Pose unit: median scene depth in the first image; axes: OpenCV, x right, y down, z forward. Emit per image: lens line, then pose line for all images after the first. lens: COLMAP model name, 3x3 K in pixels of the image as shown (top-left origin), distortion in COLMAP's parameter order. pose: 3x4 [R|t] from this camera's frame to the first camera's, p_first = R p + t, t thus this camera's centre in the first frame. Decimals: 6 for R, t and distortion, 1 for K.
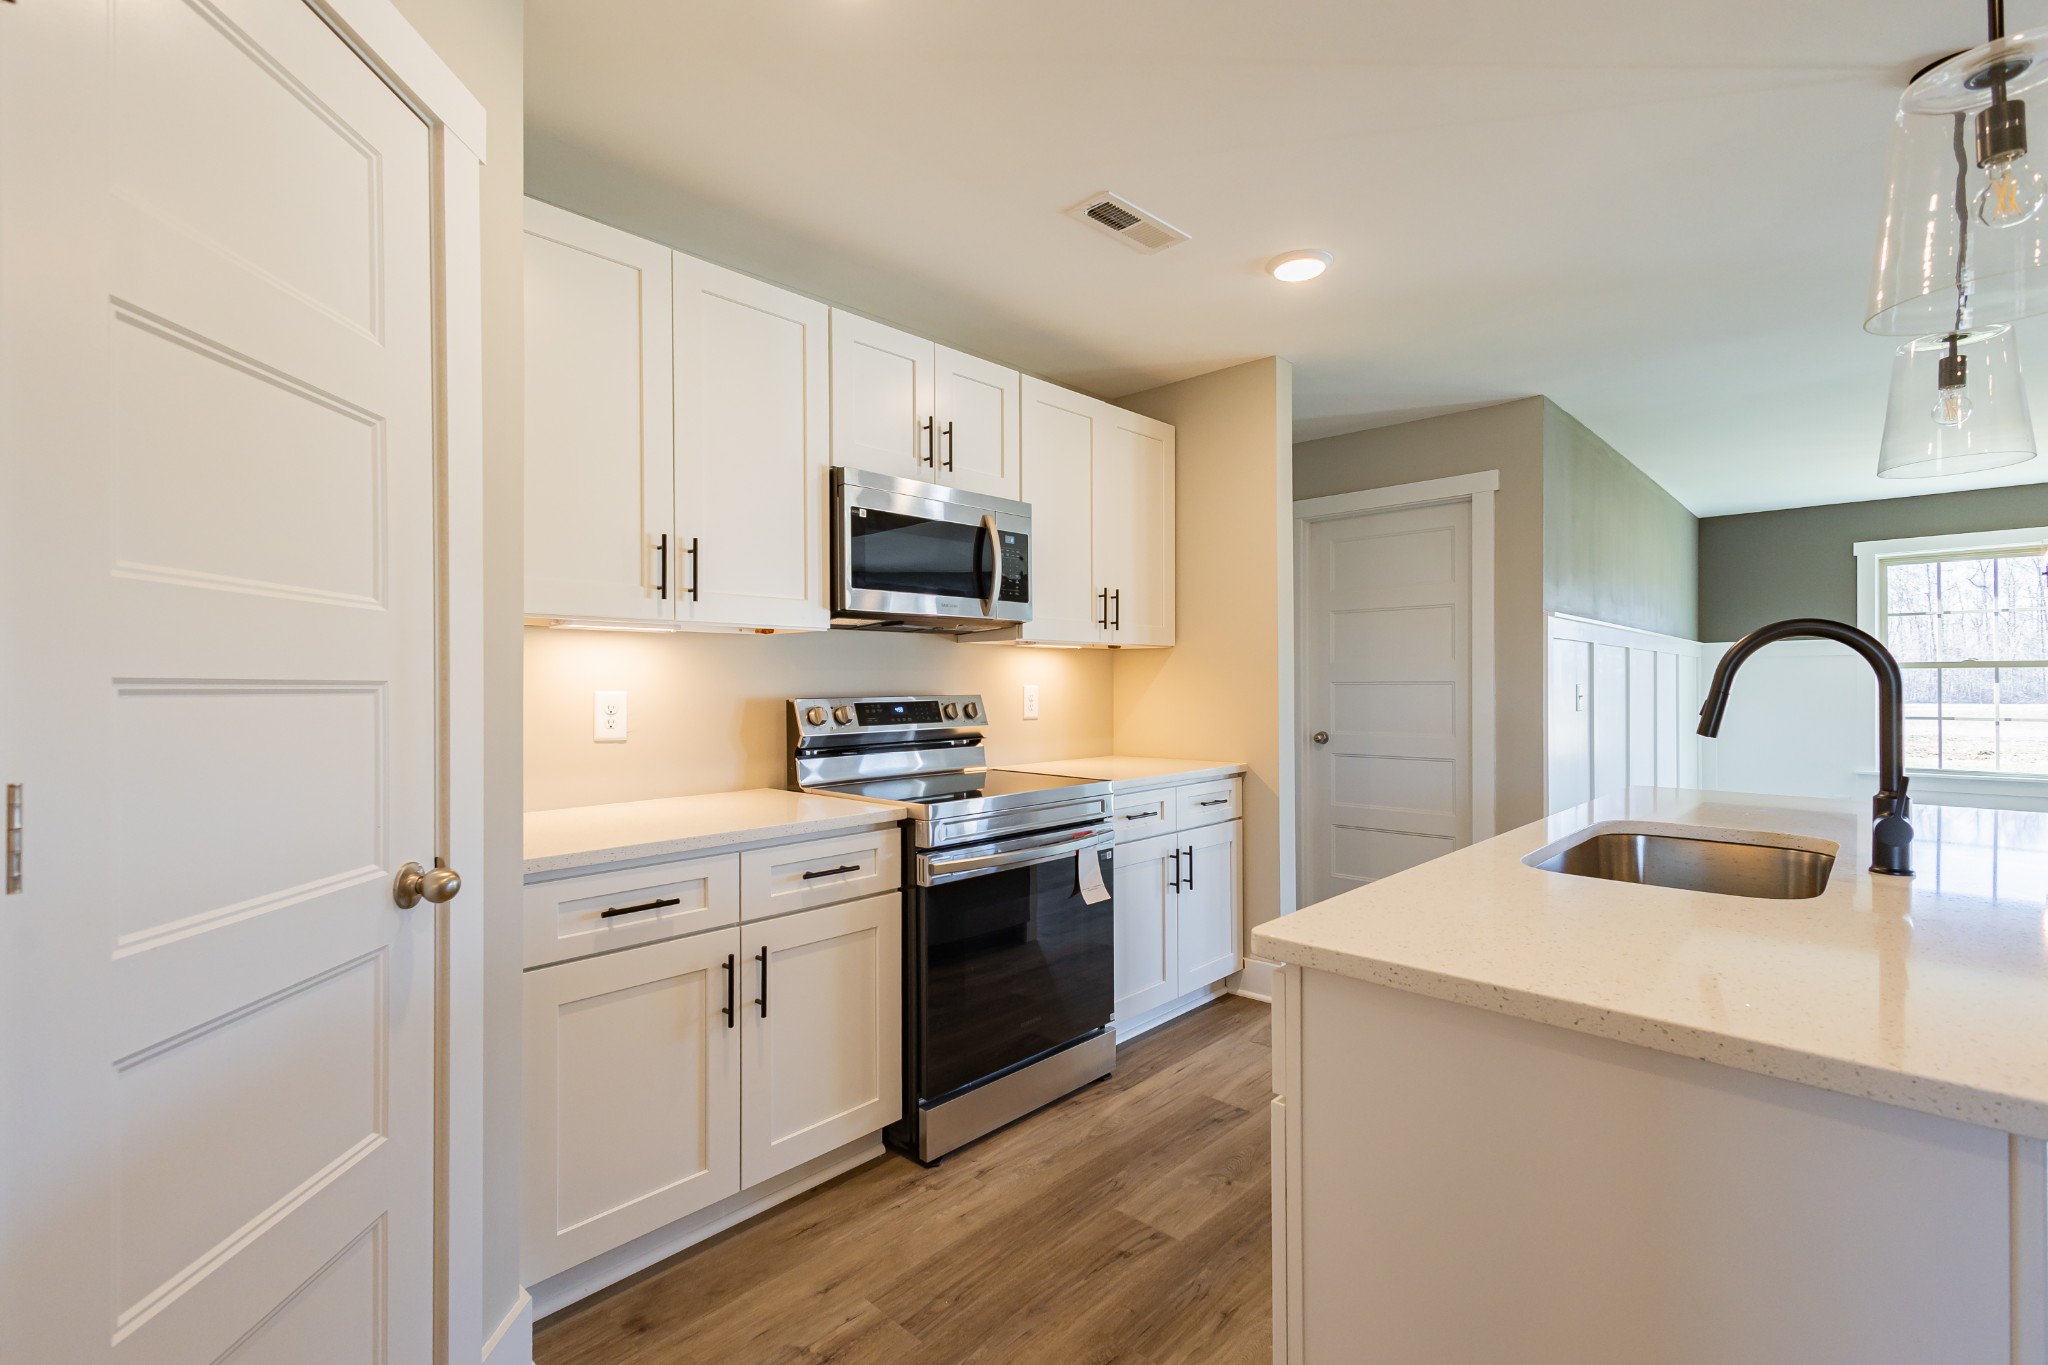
lens RADIAL K [[915.6, 0, 1026.2], [0, 915.6, 688.4], [0, 0, 1]] dist [0.013790, -0.003011]
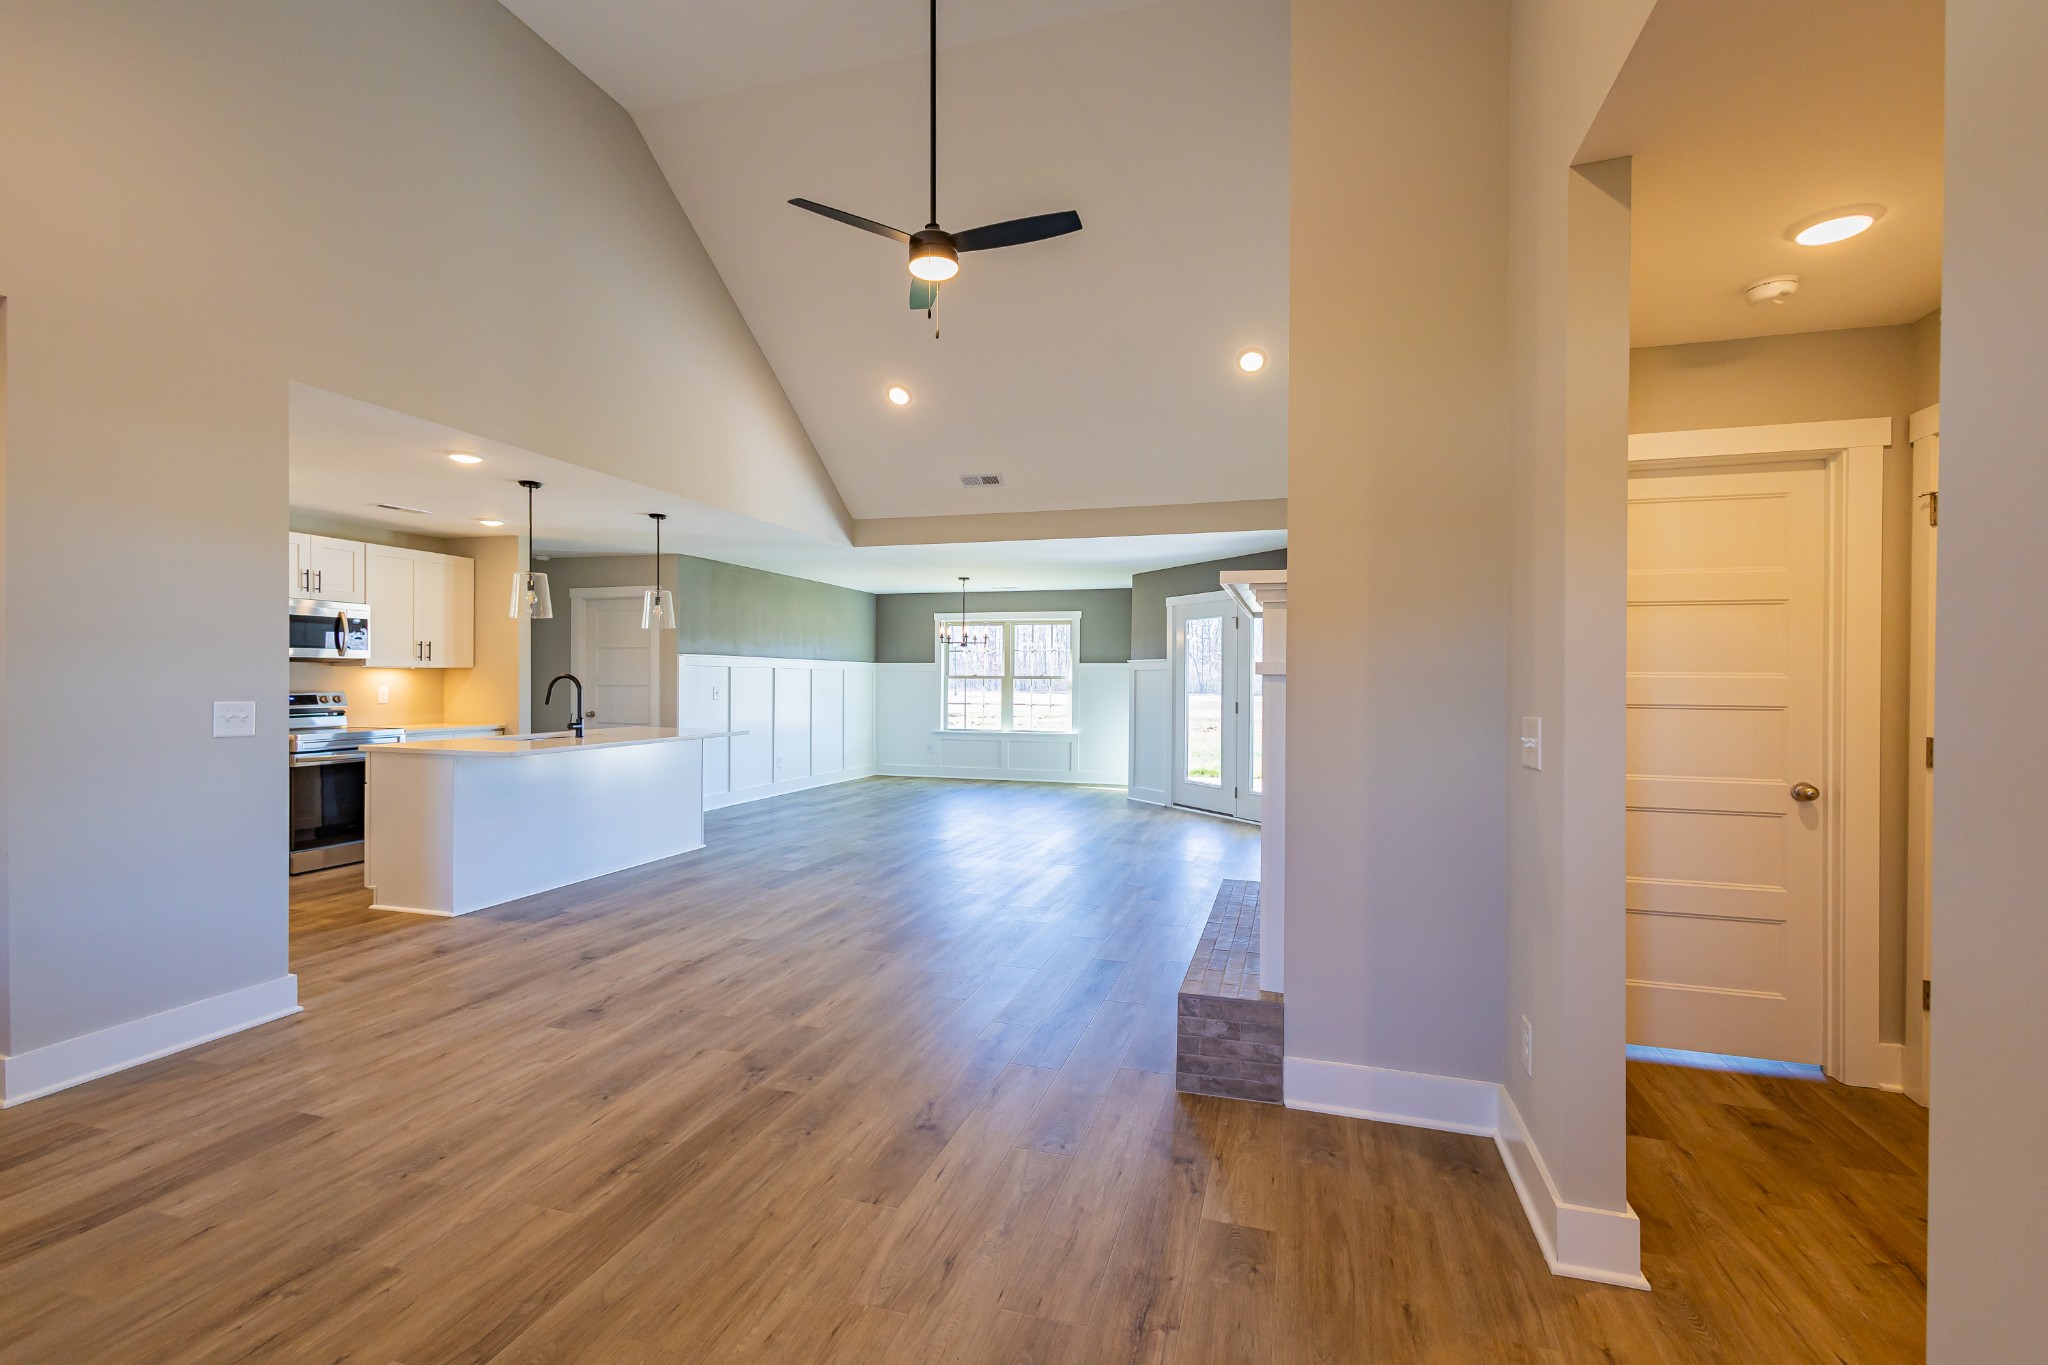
lens RADIAL K [[915.6, 0, 1024.6], [0, 915.6, 679.1], [0, 0, 1]] dist [0.013790, -0.003011]
pose [[0.897779, 0.010767, 0.440315, 0.594675], [-0.009406, 0.999942, -0.005273, -0.035184], [-0.440346, 0.000592, 0.897828, -2.238711]]
